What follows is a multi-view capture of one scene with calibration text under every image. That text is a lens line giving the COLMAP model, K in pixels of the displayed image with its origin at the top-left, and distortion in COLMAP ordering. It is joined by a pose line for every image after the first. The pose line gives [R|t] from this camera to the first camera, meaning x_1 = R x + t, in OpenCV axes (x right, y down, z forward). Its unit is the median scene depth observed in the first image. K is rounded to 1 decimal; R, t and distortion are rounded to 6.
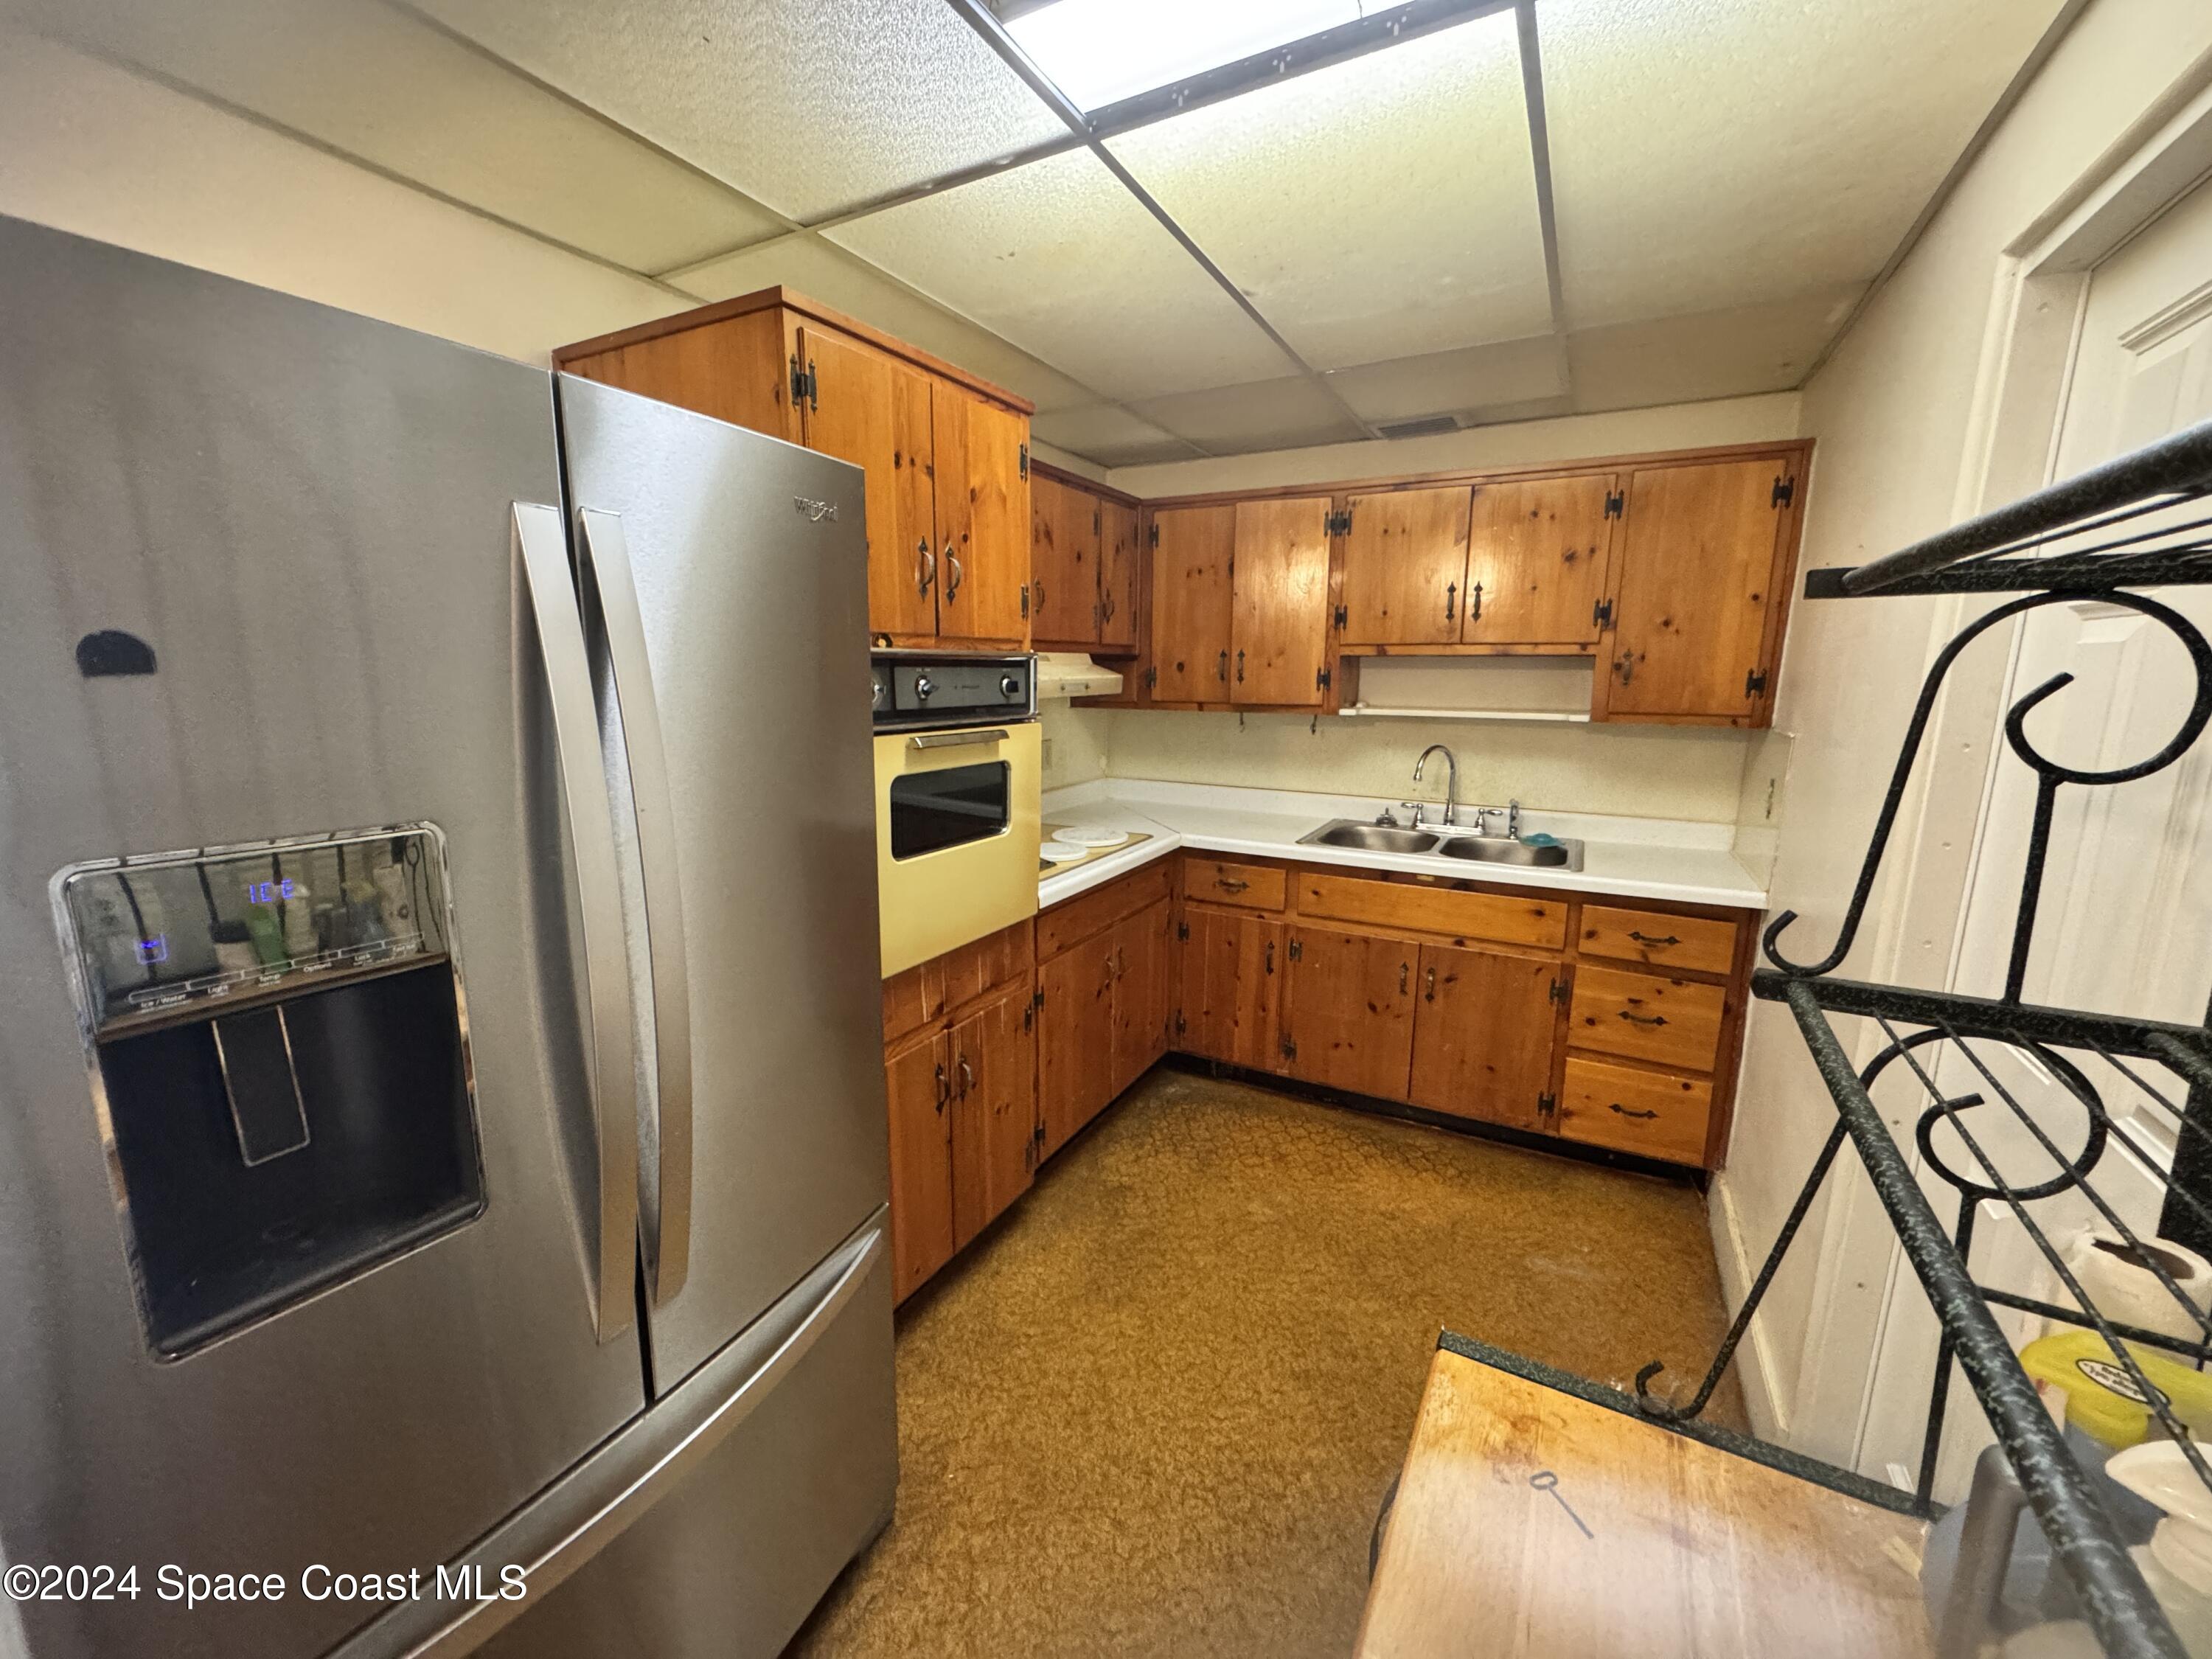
lens RADIAL K [[885.1, 0, 1104.3], [0, 885.1, 835.1], [0, 0, 1]] dist [0.002774, 0.000022]
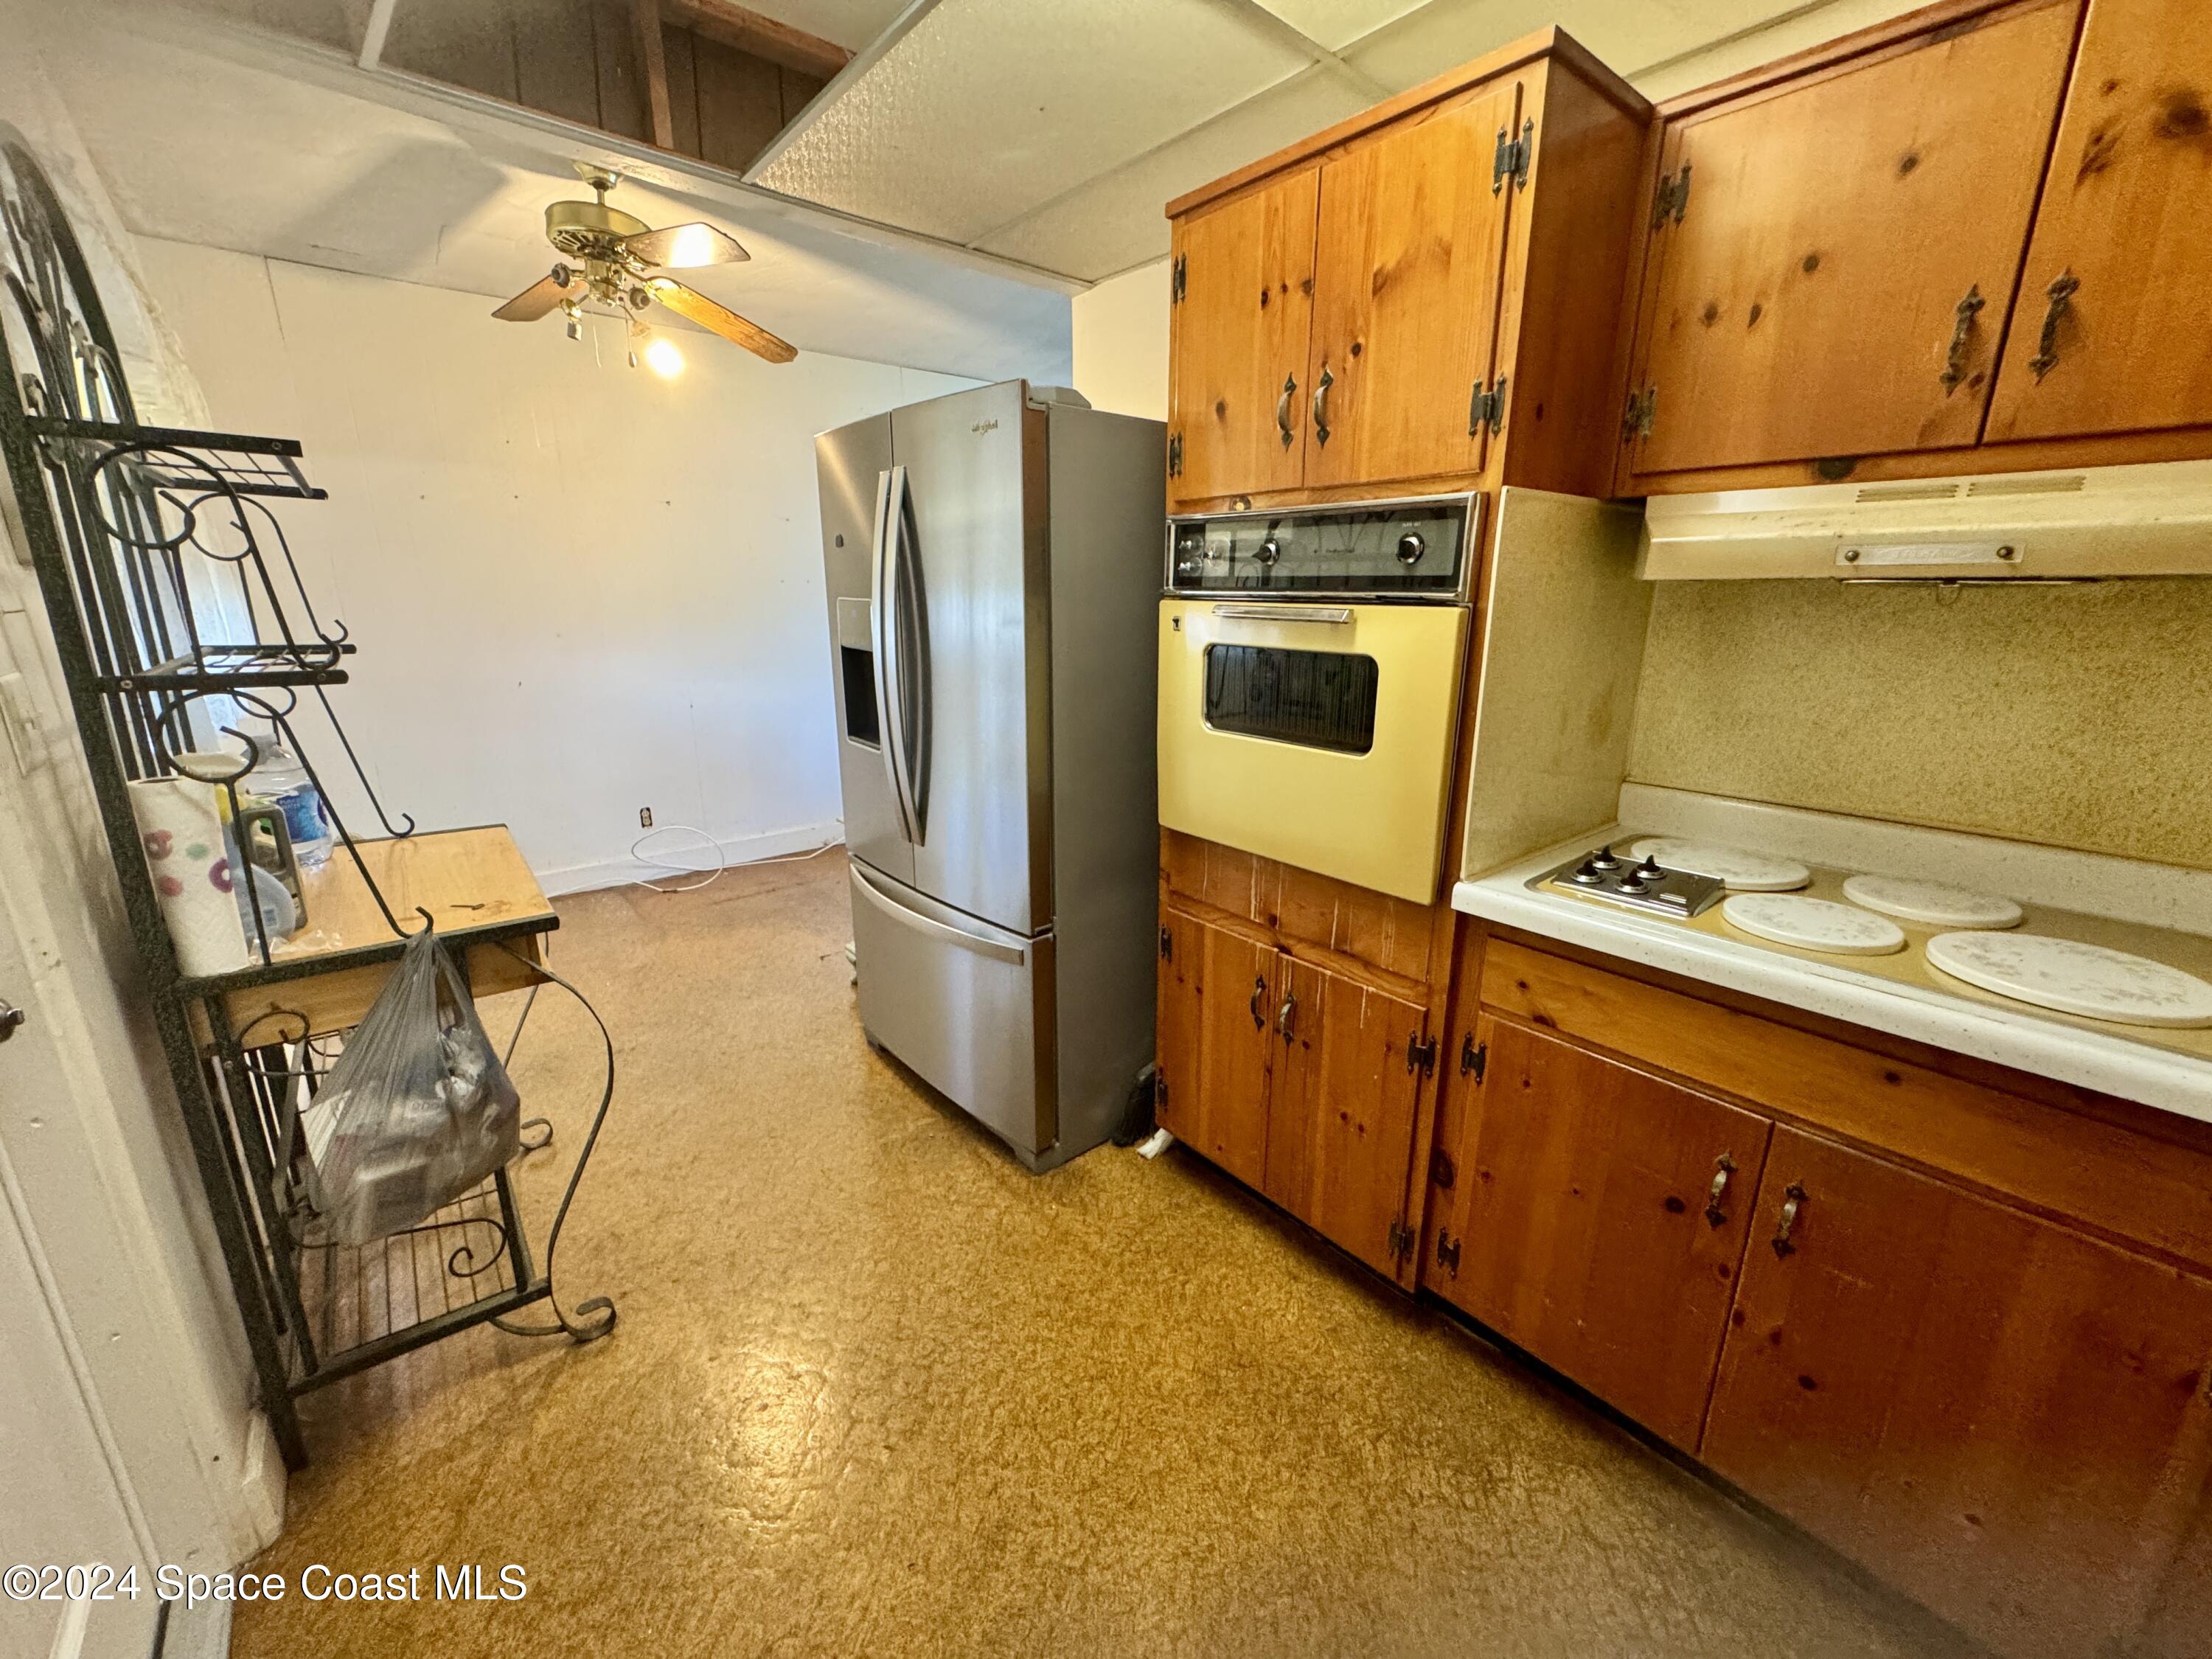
lens RADIAL K [[901.0, 0, 1105.3], [0, 901.0, 827.9], [0, 0, 1]] dist [-0.003903, -0.000053]
pose [[-0.373248, 0.234893, -0.897503, 0.701803], [-0.177810, 0.931369, 0.317703, -0.157933], [0.910533, 0.278167, -0.305865, 1.138071]]
